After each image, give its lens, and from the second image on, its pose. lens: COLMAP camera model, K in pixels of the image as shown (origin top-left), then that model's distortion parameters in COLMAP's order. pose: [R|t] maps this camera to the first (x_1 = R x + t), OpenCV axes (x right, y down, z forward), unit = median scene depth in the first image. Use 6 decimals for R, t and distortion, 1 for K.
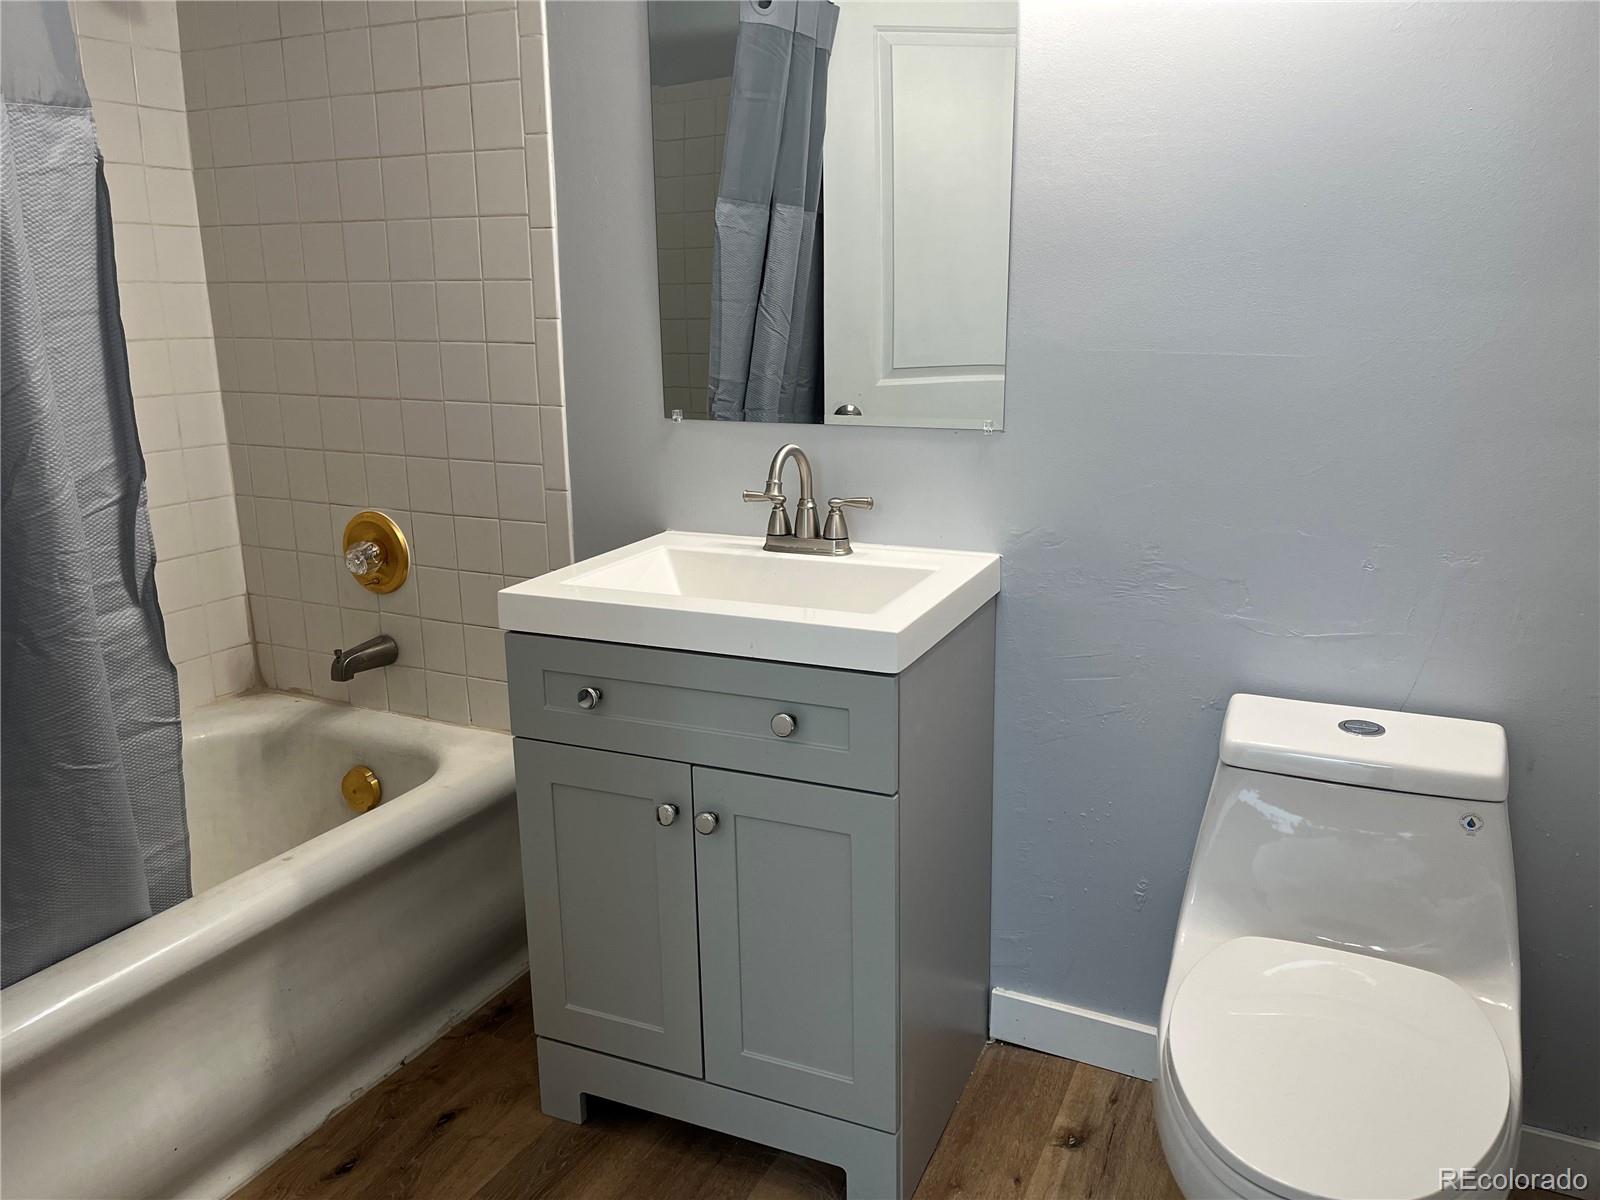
lens RADIAL K [[1230.2, 0, 800.0], [0, 1230.2, 600.0], [0, 0, 1]] dist [0.088208, -0.099877]
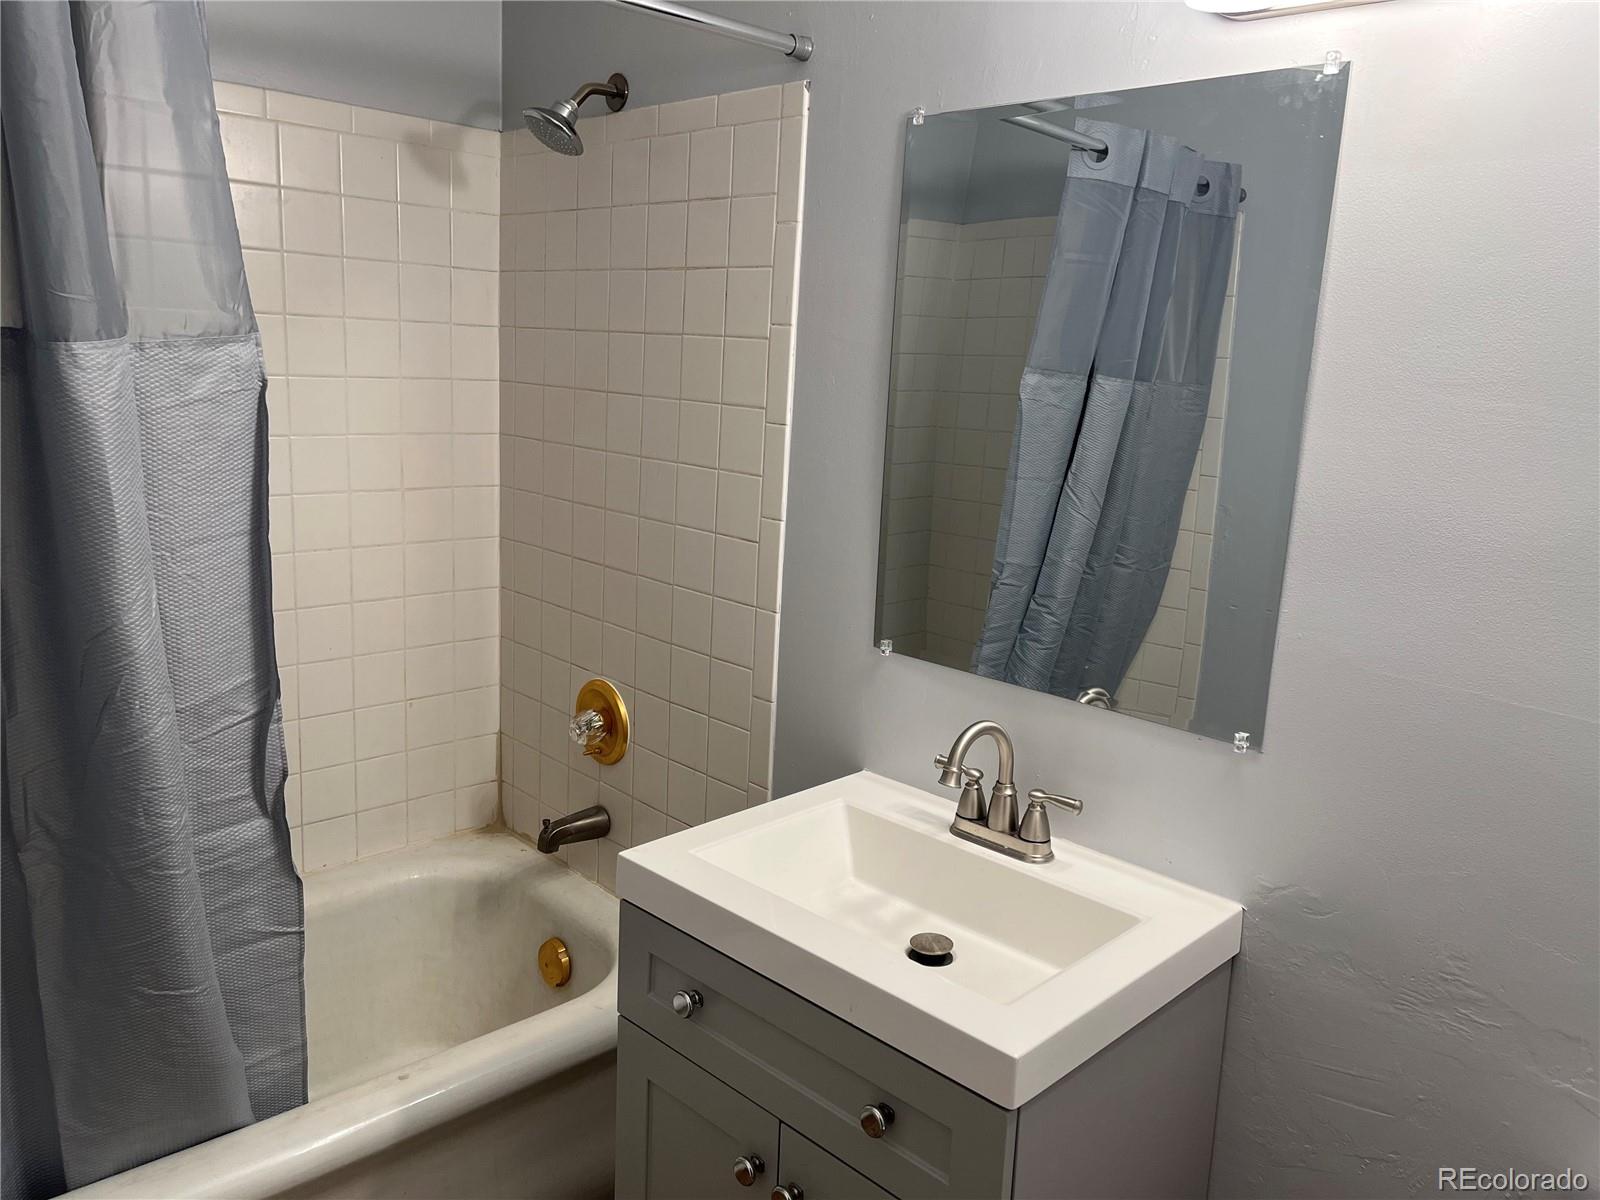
lens RADIAL K [[1212.6, 0, 800.0], [0, 1212.6, 600.0], [0, 0, 1]] dist [0.075910, 0.002922]
pose [[0.934423, 0.126161, -0.333071, 0.128695], [-0.138600, 0.990253, -0.013751, -0.168052], [0.328090, 0.059013, 0.942801, 0.176406]]
